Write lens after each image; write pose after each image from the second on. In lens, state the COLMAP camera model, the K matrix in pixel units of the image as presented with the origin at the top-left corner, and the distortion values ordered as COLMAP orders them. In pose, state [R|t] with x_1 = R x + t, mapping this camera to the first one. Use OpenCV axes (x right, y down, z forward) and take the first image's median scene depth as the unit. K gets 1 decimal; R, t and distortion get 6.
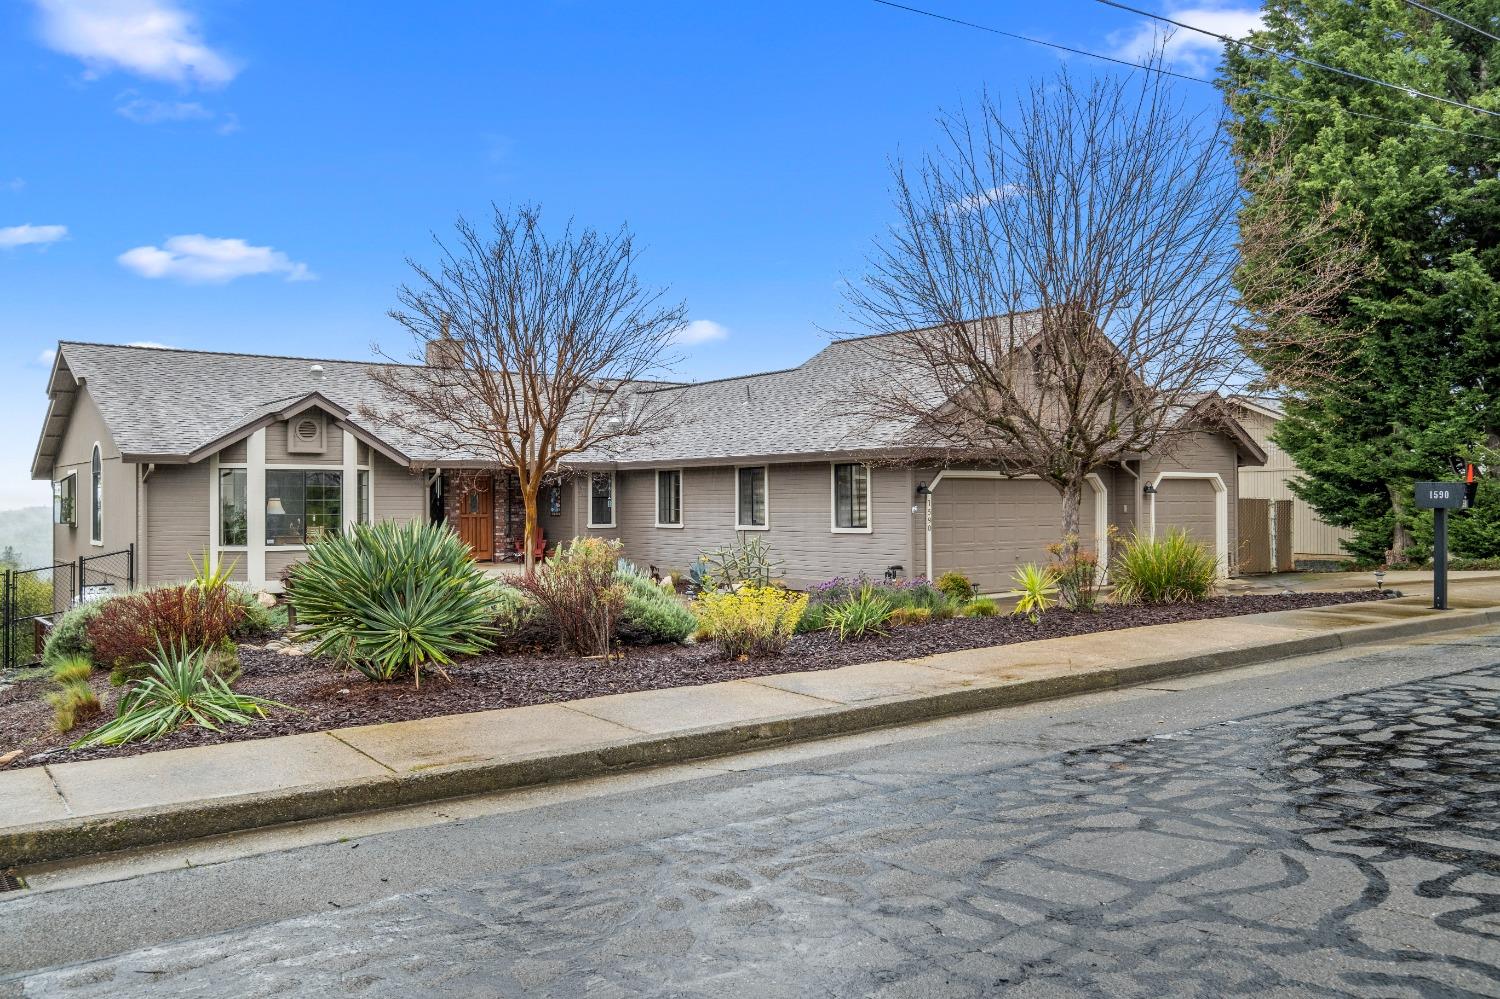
lens RADIAL K [[1195.1, 0, 750.0], [0, 1195.1, 499.5], [0, 0, 1]] dist [-0.036537, 0.000181]
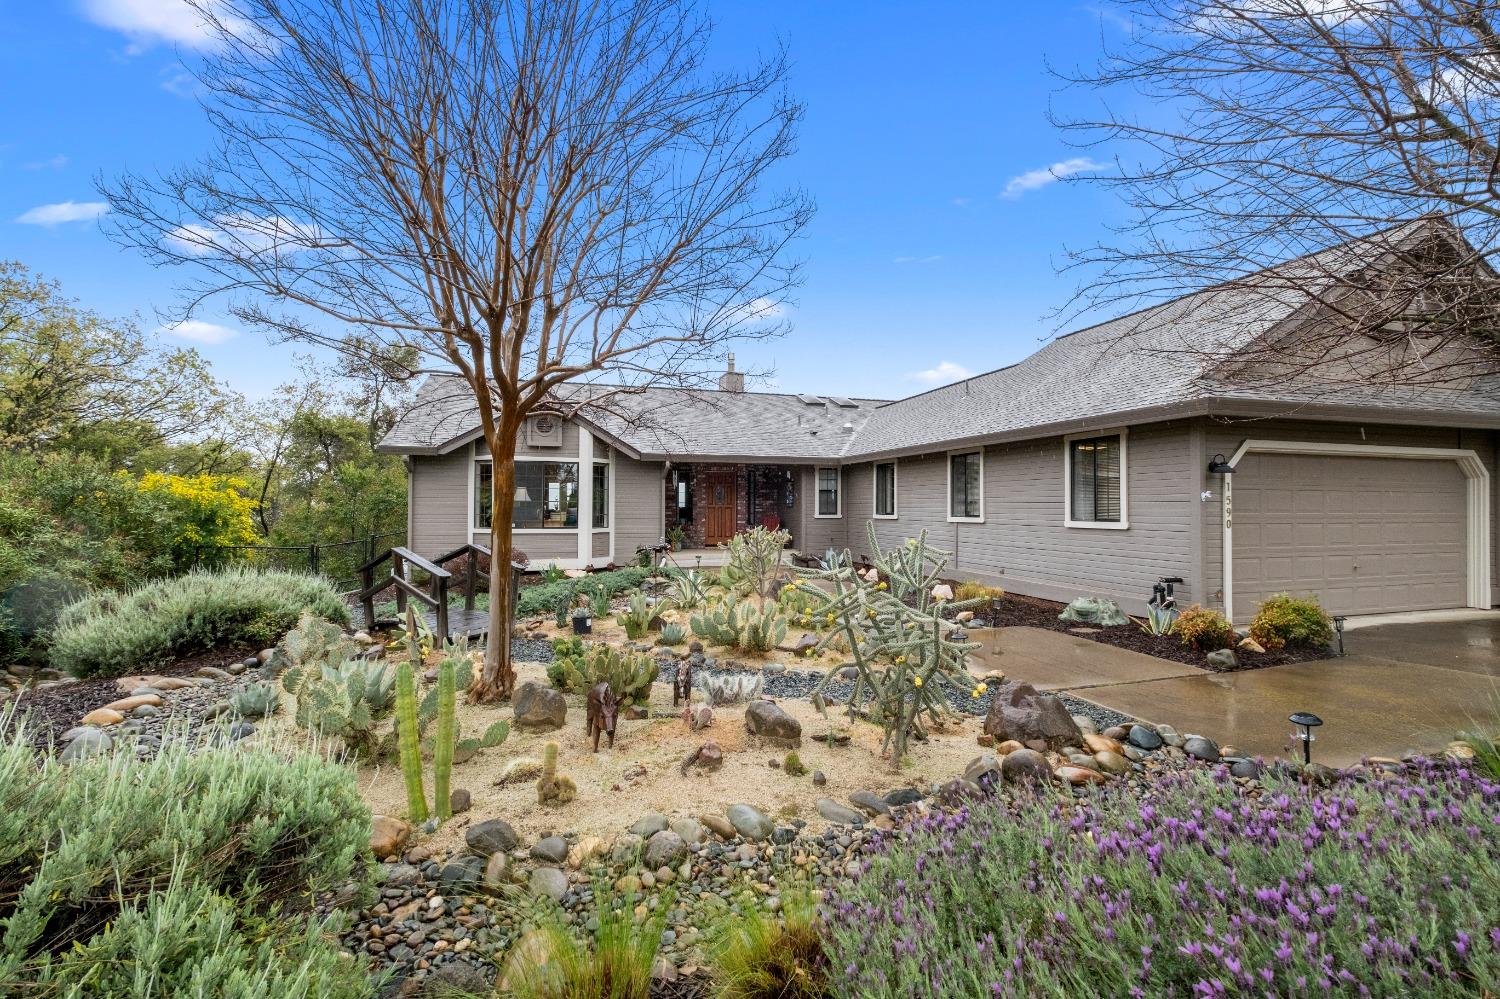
lens RADIAL K [[646.3, 0, 750.0], [0, 646.3, 499.5], [0, 0, 1]] dist [-0.009309, 0.000065]
pose [[0.937703, 0.005846, -0.347388, 0.019206], [-0.008719, 0.999940, -0.006707, 0.013267], [0.347327, 0.009318, 0.937698, 0.500266]]
